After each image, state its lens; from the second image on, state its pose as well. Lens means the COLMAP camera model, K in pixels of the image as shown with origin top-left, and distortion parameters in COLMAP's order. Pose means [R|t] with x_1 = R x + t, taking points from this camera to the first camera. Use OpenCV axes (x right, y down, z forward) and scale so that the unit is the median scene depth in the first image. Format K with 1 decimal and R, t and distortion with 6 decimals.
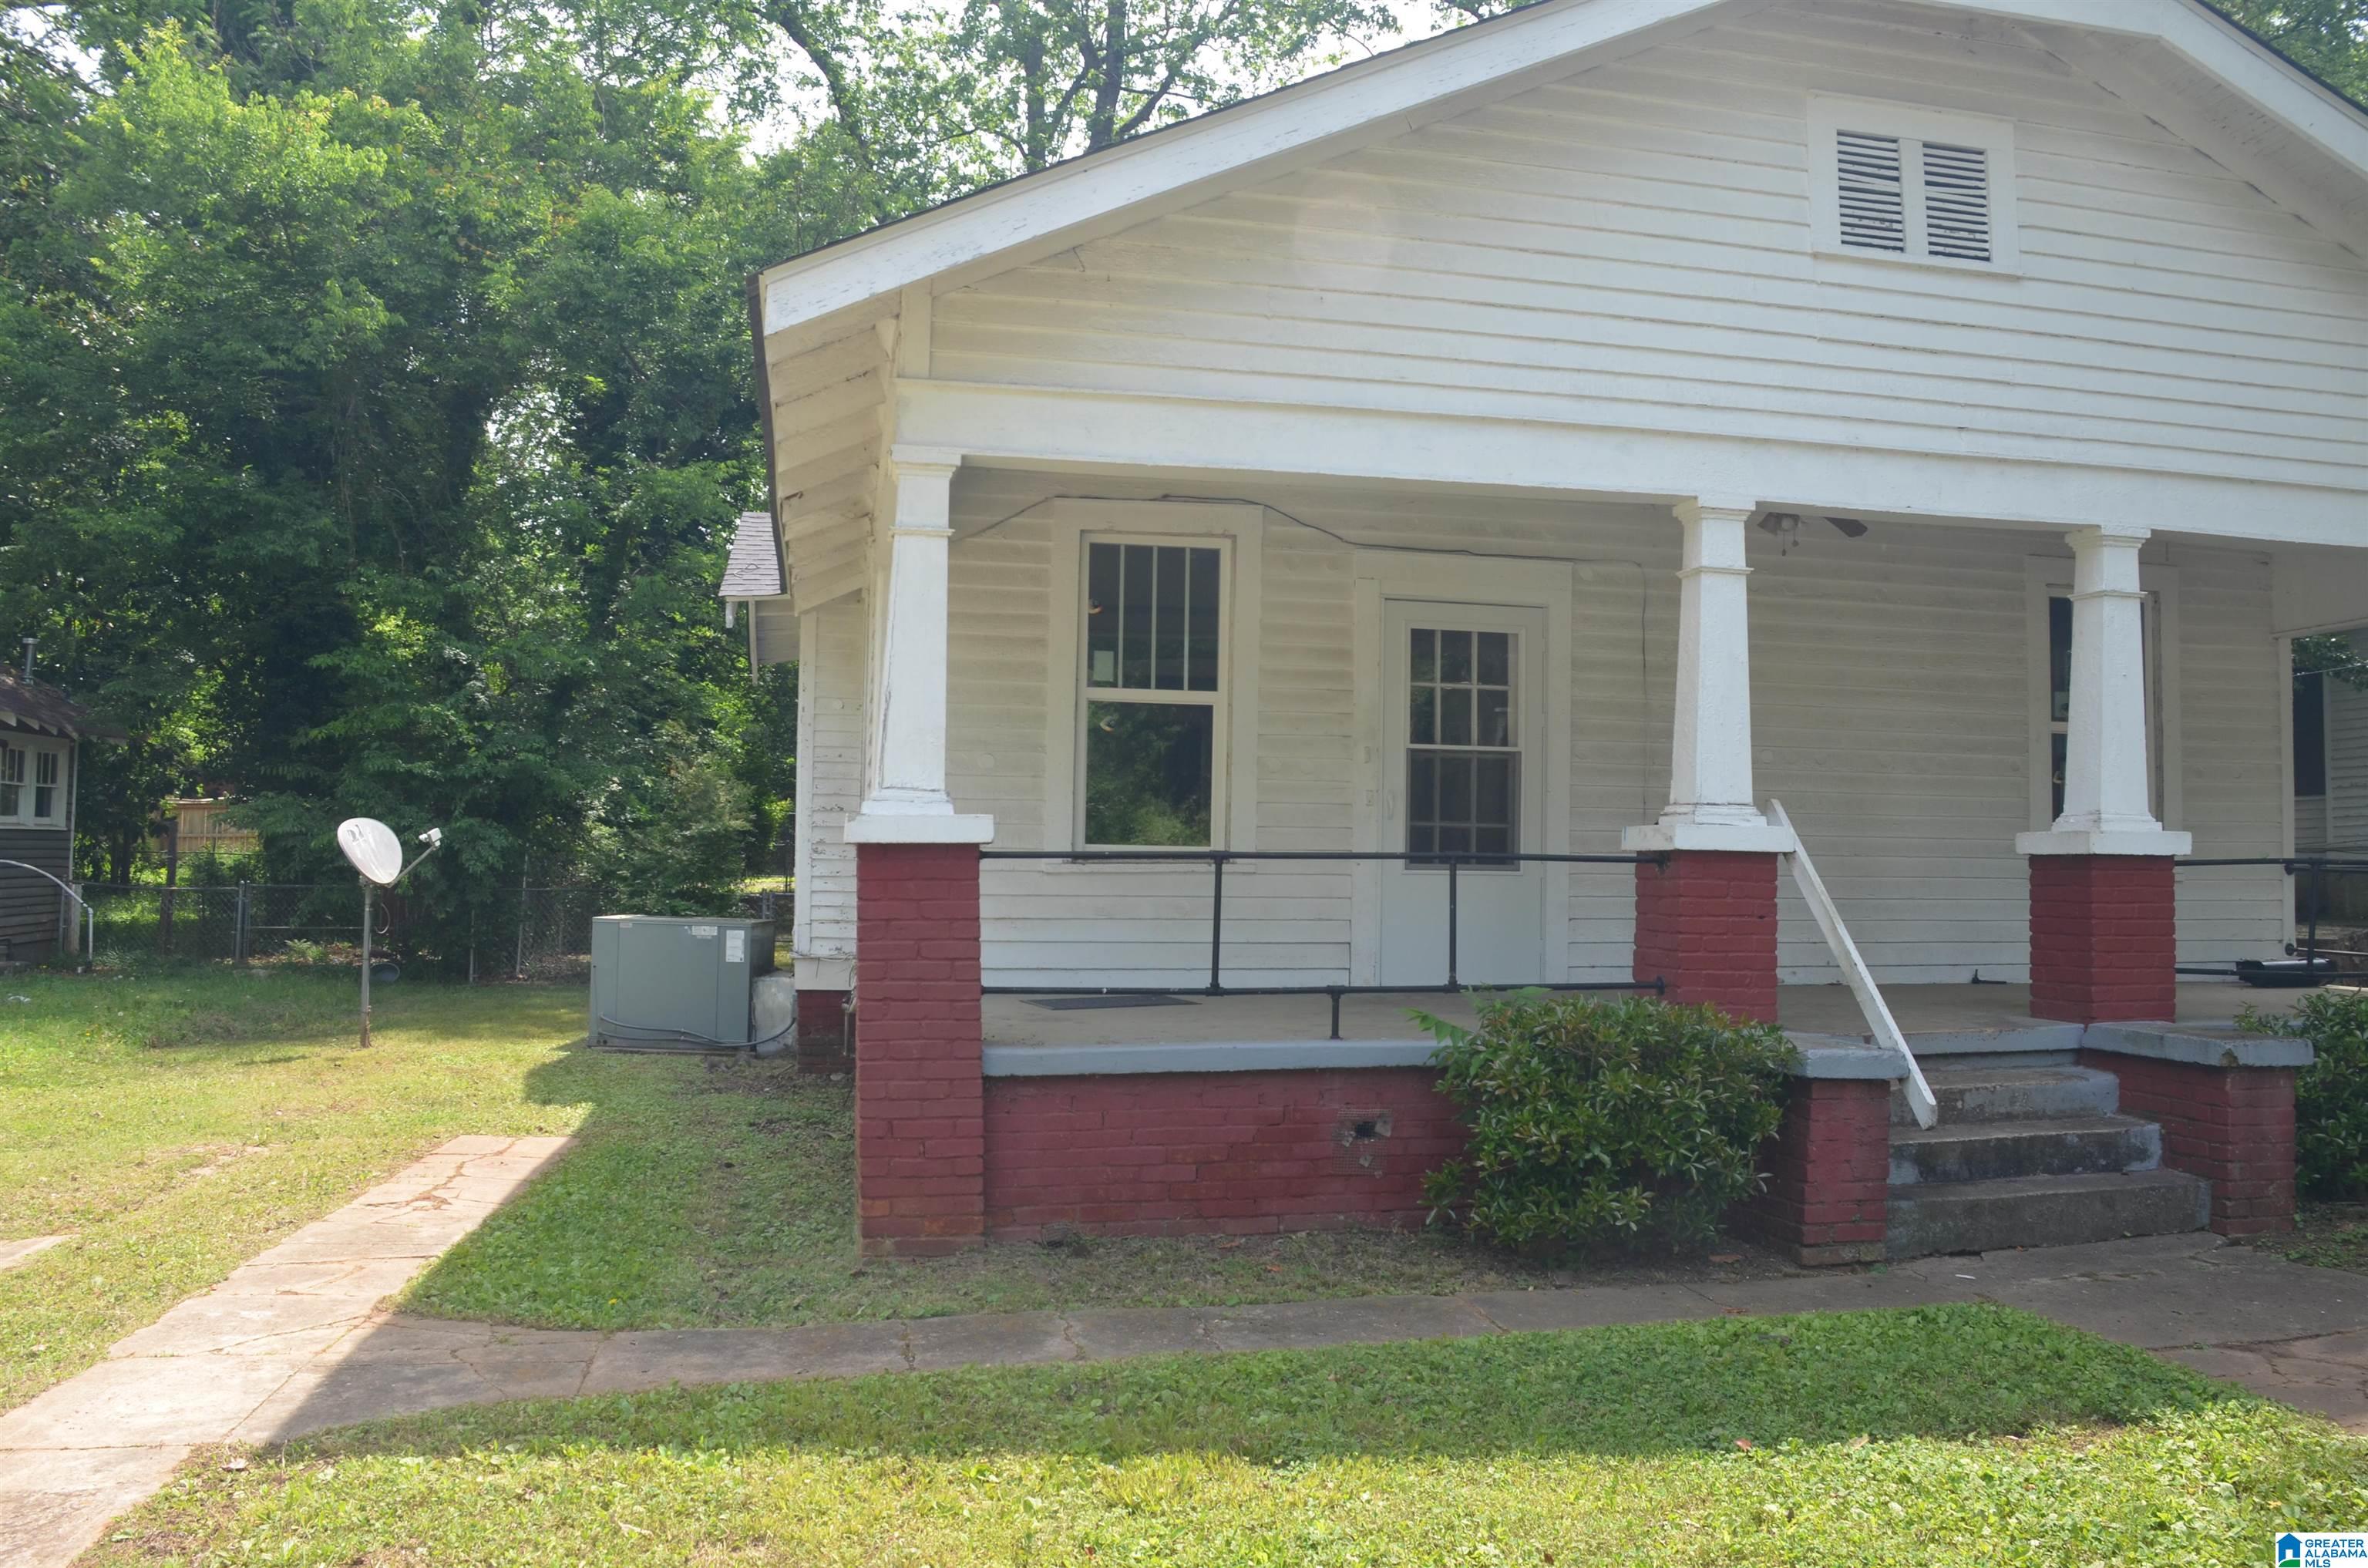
lens RADIAL K [[1834.0, 0, 1214.1], [0, 1834.0, 804.4], [0, 0, 1]] dist [-0.163954, 0.113447]
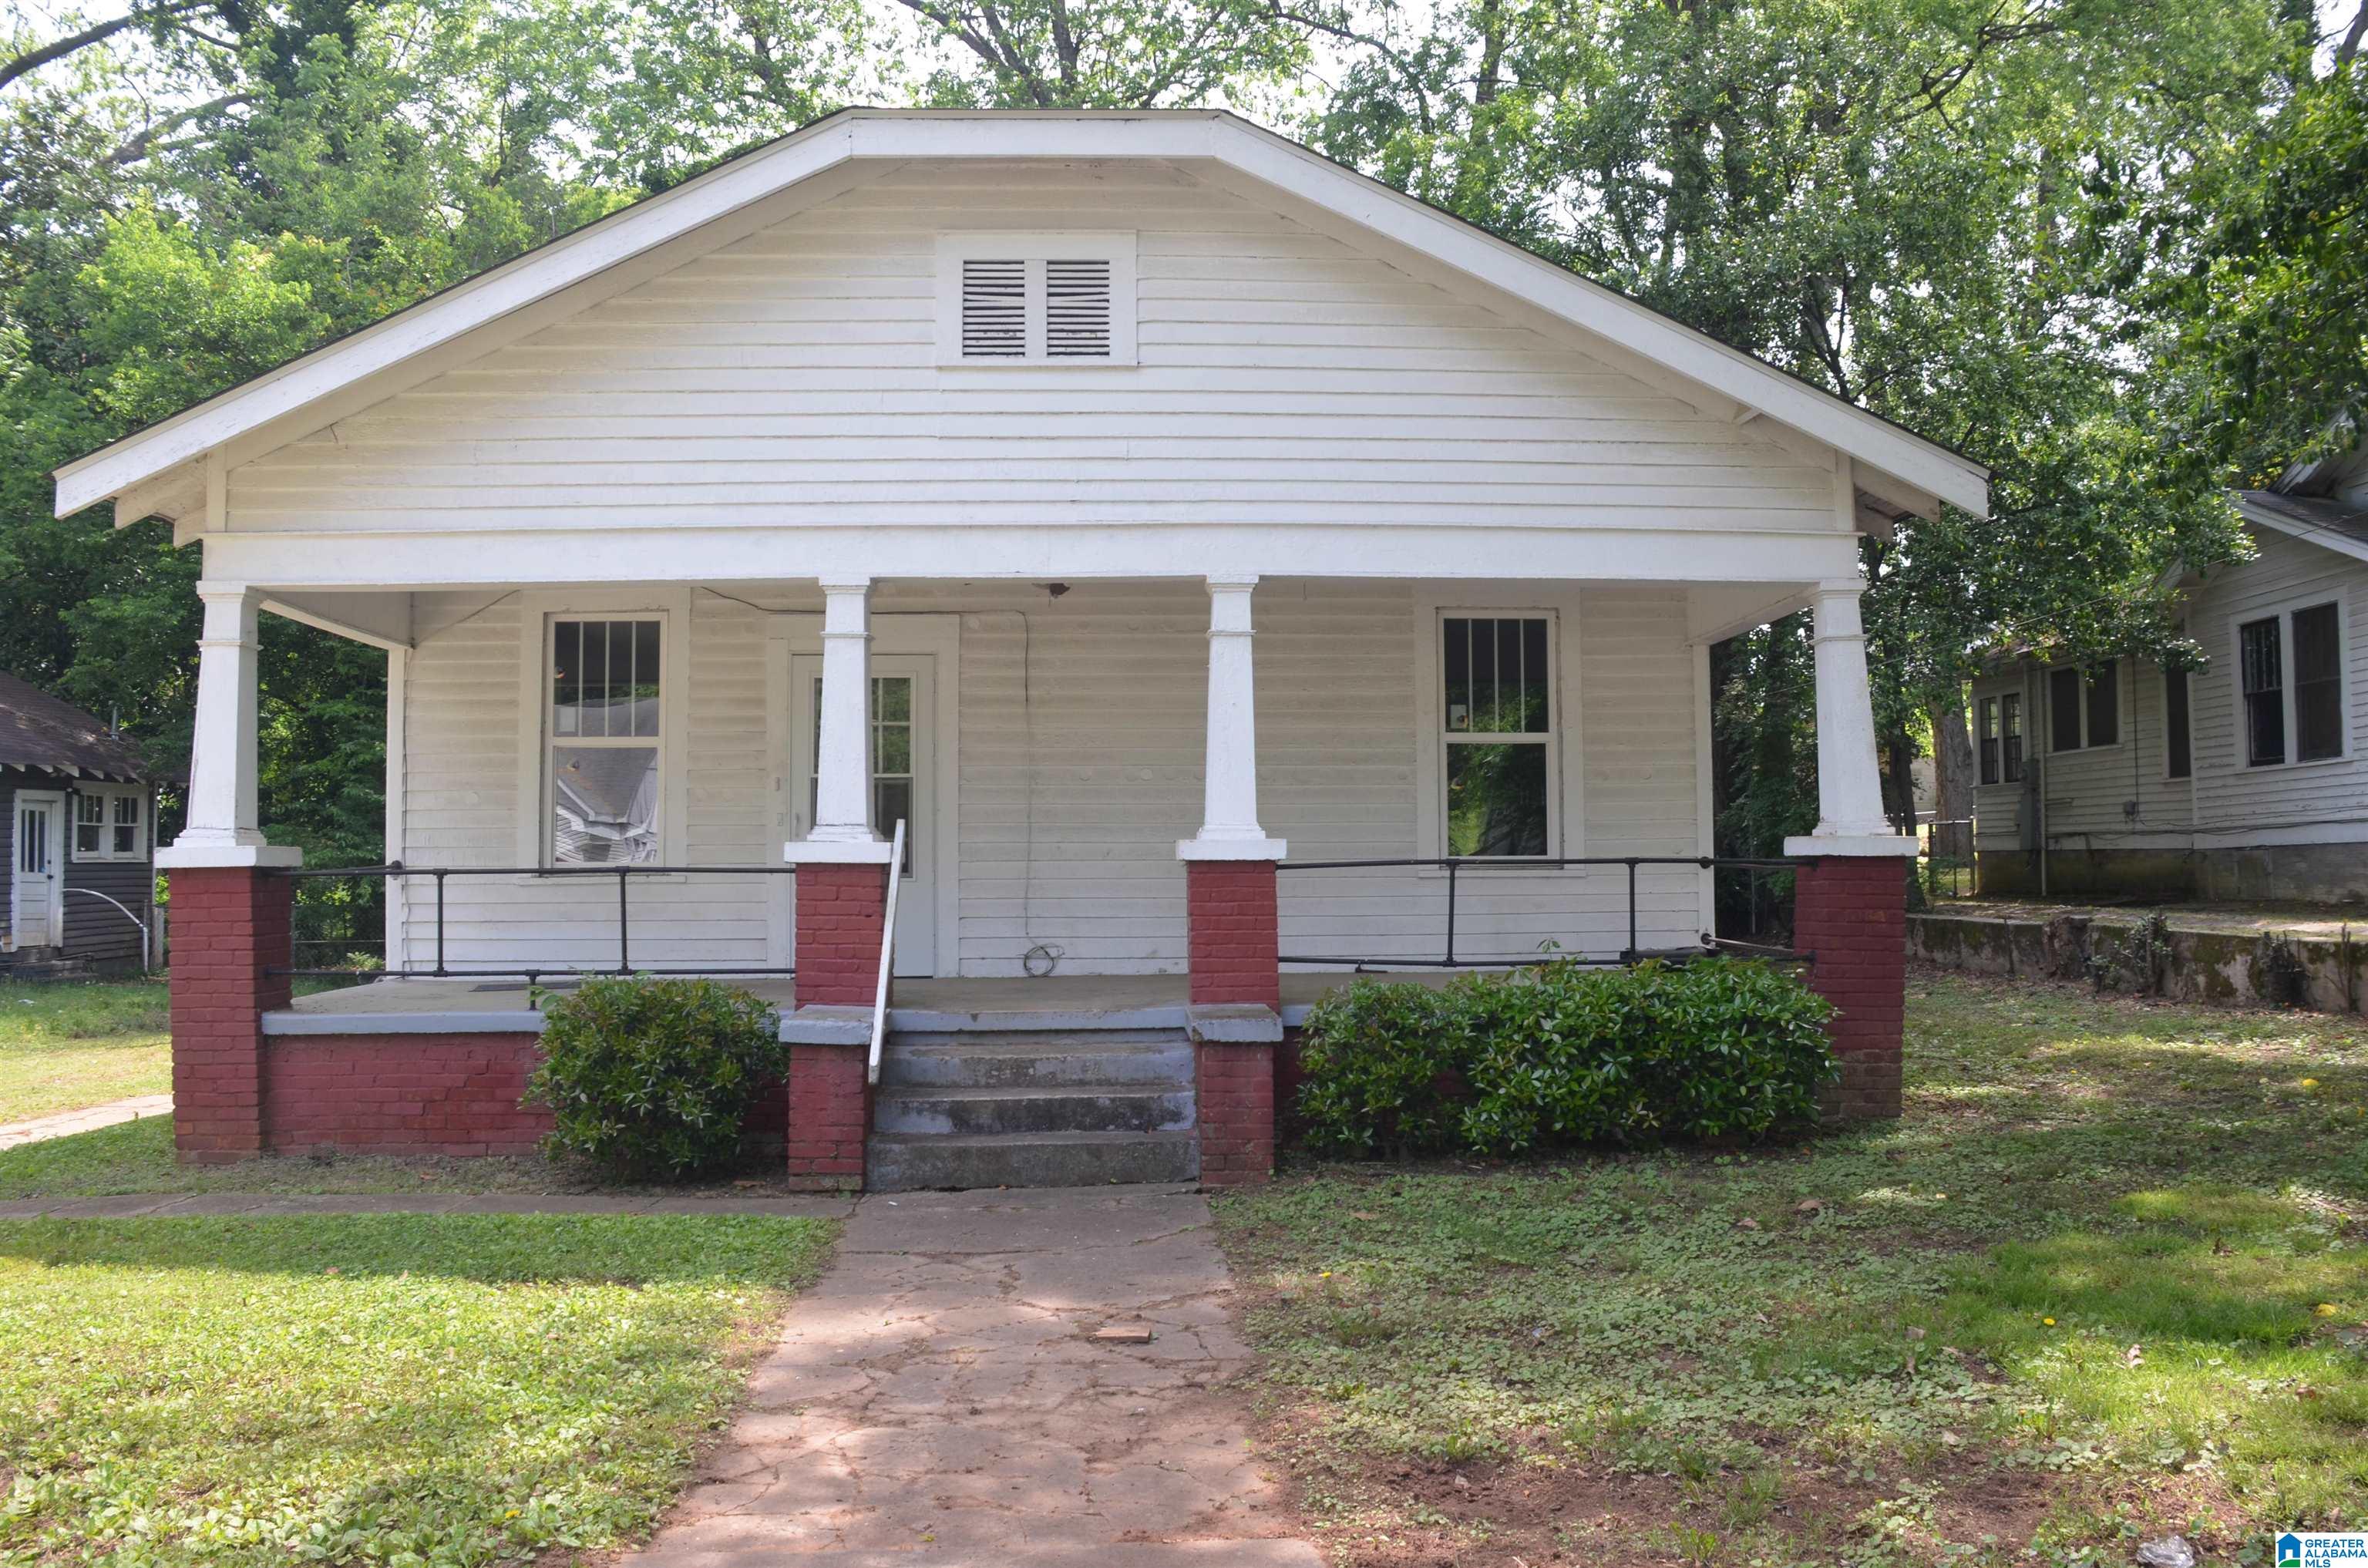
lens RADIAL K [[1841.4, 0, 1204.4], [0, 1841.4, 797.1], [0, 0, 1]] dist [-0.160493, 0.109745]
pose [[0.987596, -0.024343, -0.155115, 0.724905], [0.023692, 0.999701, -0.006046, -0.005746], [0.155216, 0.002296, 0.987878, -0.198554]]
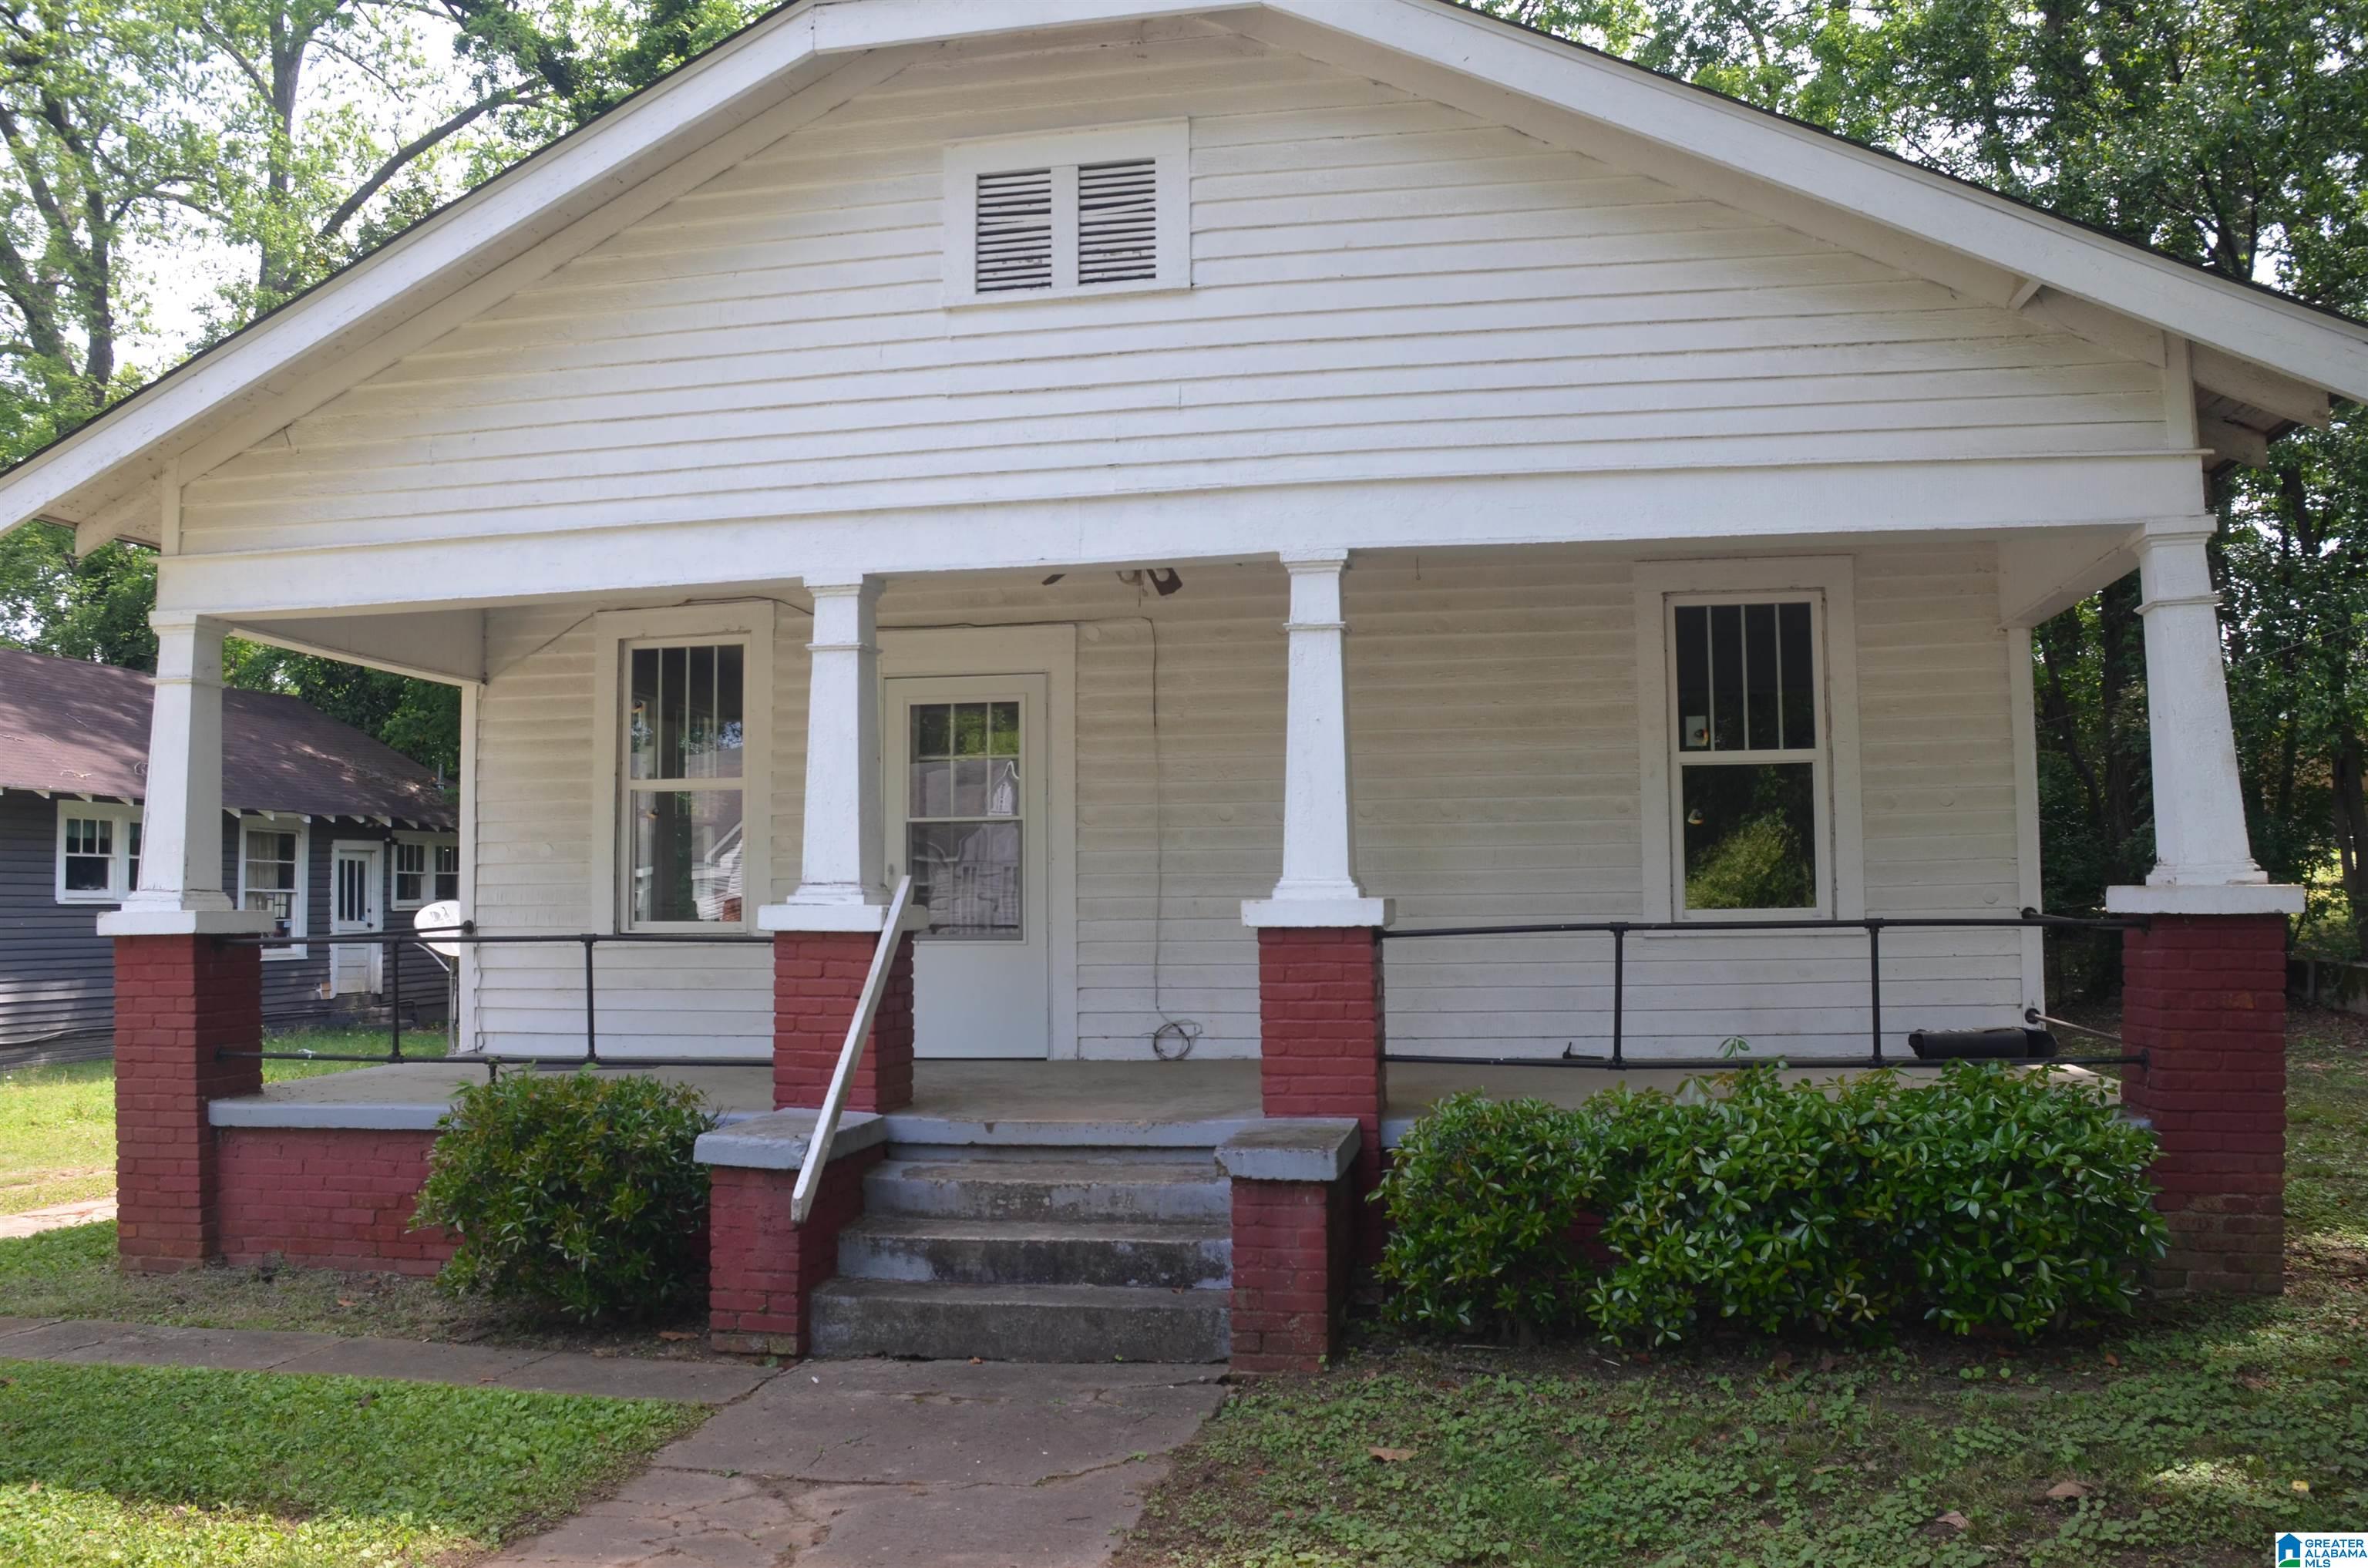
lens RADIAL K [[1841.4, 0, 1204.4], [0, 1841.4, 797.1], [0, 0, 1]] dist [-0.160493, 0.109745]
pose [[0.925432, -0.044420, -0.376301, 0.855322], [0.035319, 0.998894, -0.031052, -0.008956], [0.377264, 0.015446, 0.925977, 0.148814]]
